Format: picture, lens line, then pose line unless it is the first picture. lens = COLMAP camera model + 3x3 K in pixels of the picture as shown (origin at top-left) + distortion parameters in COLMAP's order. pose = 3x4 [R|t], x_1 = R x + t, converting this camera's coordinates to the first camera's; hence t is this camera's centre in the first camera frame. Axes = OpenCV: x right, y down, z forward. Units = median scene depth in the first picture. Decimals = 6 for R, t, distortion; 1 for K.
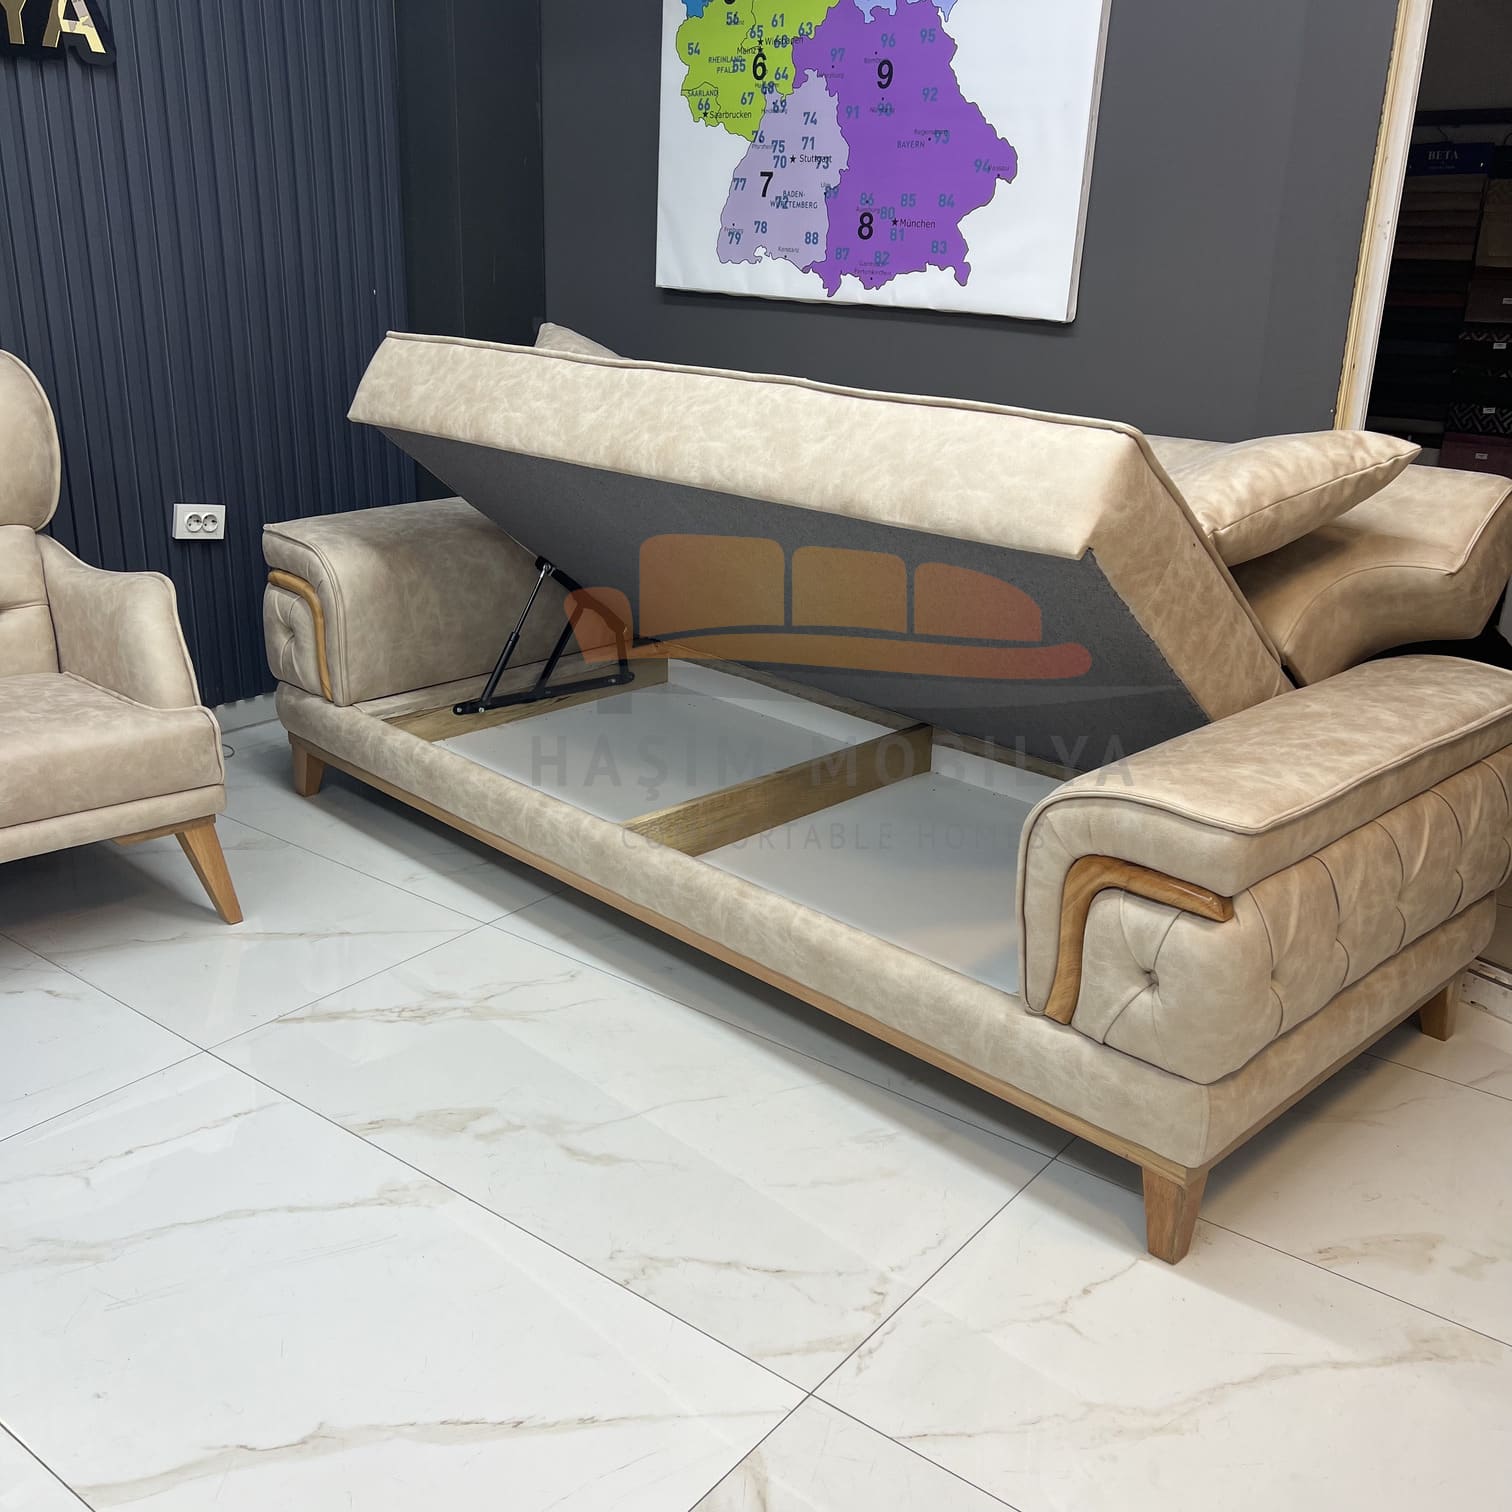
lens RADIAL K [[1547.7, 0, 756.0], [0, 1547.7, 775.9], [0, 0, 1]] dist [0.114650, -0.224346]
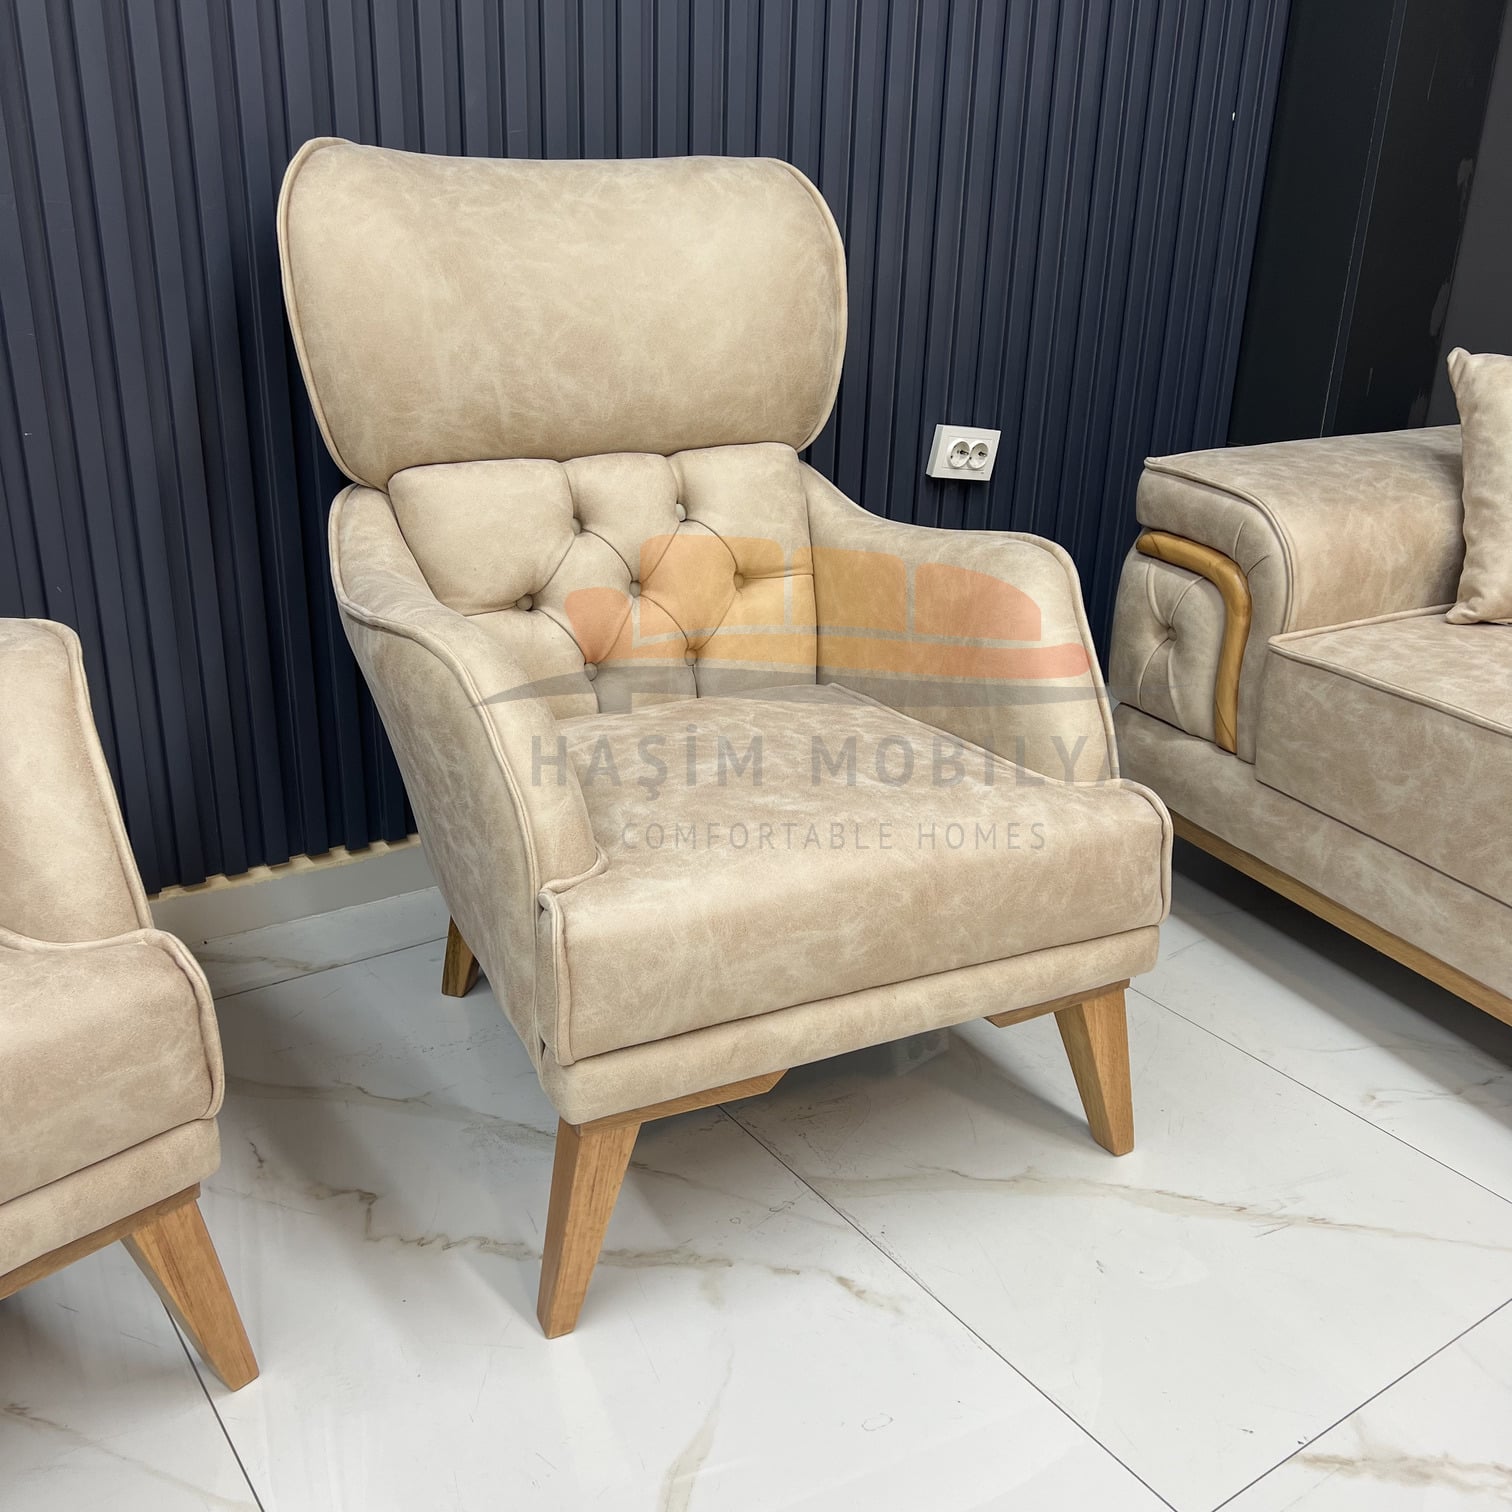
lens RADIAL K [[1513.8, 0, 752.1], [0, 1513.8, 751.5], [0, 0, 1]] dist [0.112133, -0.306227]
pose [[0.957196, 0.103803, -0.270186, -0.277887], [-0.096030, 0.994497, 0.041870, -0.052785], [0.273046, -0.014132, 0.961897, 0.357087]]
